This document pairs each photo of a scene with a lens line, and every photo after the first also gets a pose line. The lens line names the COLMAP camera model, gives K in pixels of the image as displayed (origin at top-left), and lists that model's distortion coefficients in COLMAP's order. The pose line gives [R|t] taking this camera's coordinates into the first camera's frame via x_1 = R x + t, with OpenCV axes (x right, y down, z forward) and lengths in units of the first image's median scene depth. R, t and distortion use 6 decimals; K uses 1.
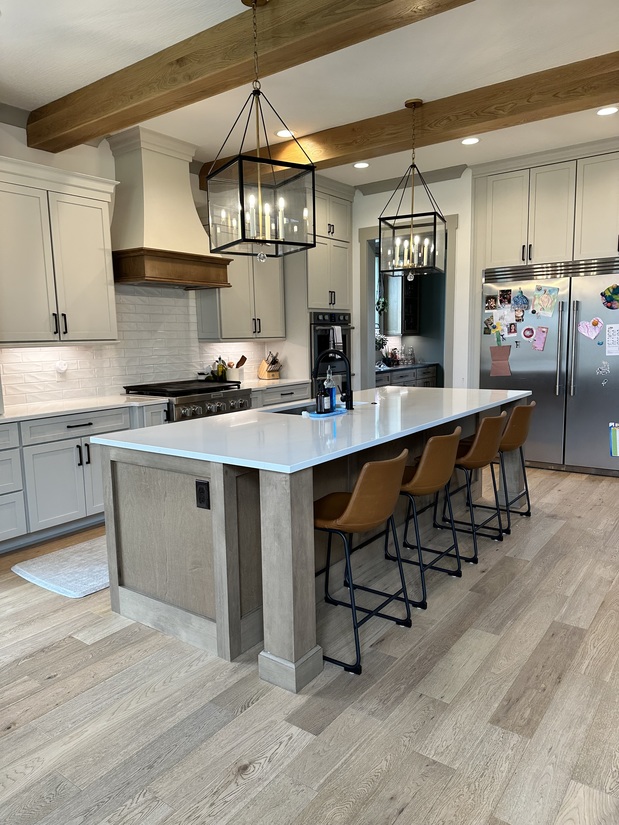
lens RADIAL K [[579.8, 0, 306.6], [0, 579.8, 407.6], [0, 0, 1]] dist [0.033362, -0.018995]
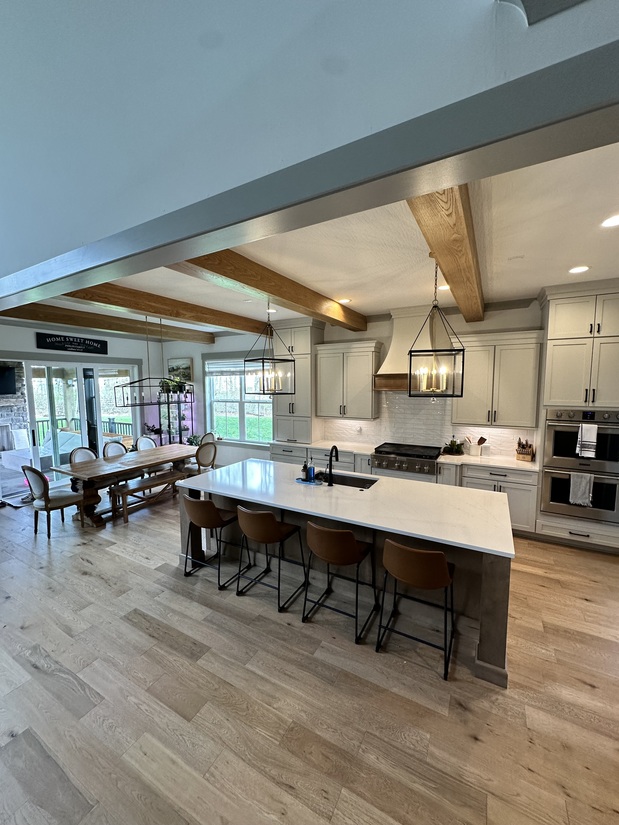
lens RADIAL K [[331.7, 0, 309.3], [0, 331.7, 413.3], [0, 0, 1]] dist [-0.000907, 0.000580]
pose [[0.129197, 0.112810, -0.985181, 1.035077], [-0.124475, 0.987494, 0.096751, -0.298152], [0.983775, 0.110130, 0.141624, 0.885108]]
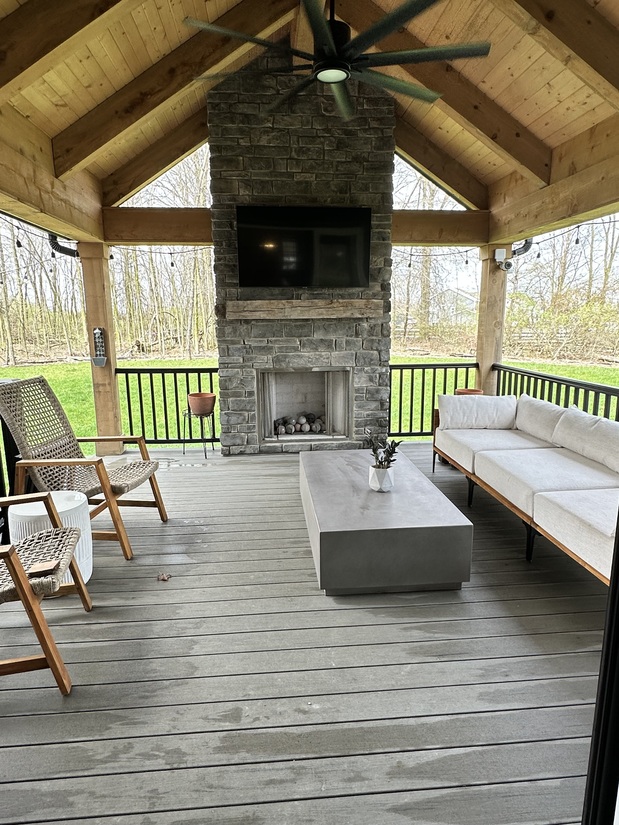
lens RADIAL K [[501.4, 0, 312.4], [0, 501.4, 421.4], [0, 0, 1]] dist [0.007457, 0.002145]
pose [[-0.737569, 0.161720, -0.655620, -0.731446], [-0.063466, 0.950000, 0.305733, 0.030124], [0.672282, 0.267109, -0.690427, -0.050285]]
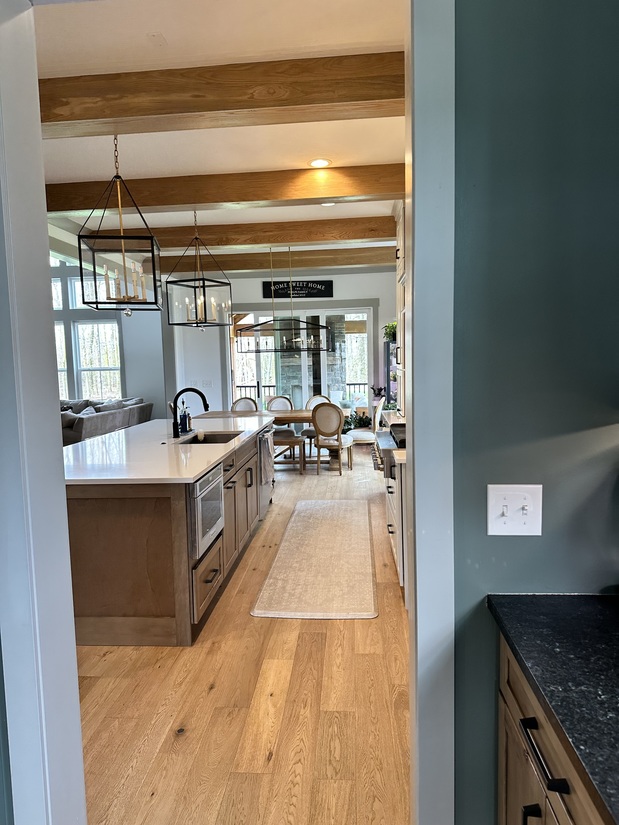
lens RADIAL K [[579.8, 0, 312.0], [0, 579.8, 418.5], [0, 0, 1]] dist [0.033362, -0.018995]
pose [[-0.846498, 0.095063, -0.523836, 0.509693], [-0.024383, 0.975974, 0.216518, -0.336765], [0.531833, 0.196055, -0.823842, 2.394573]]
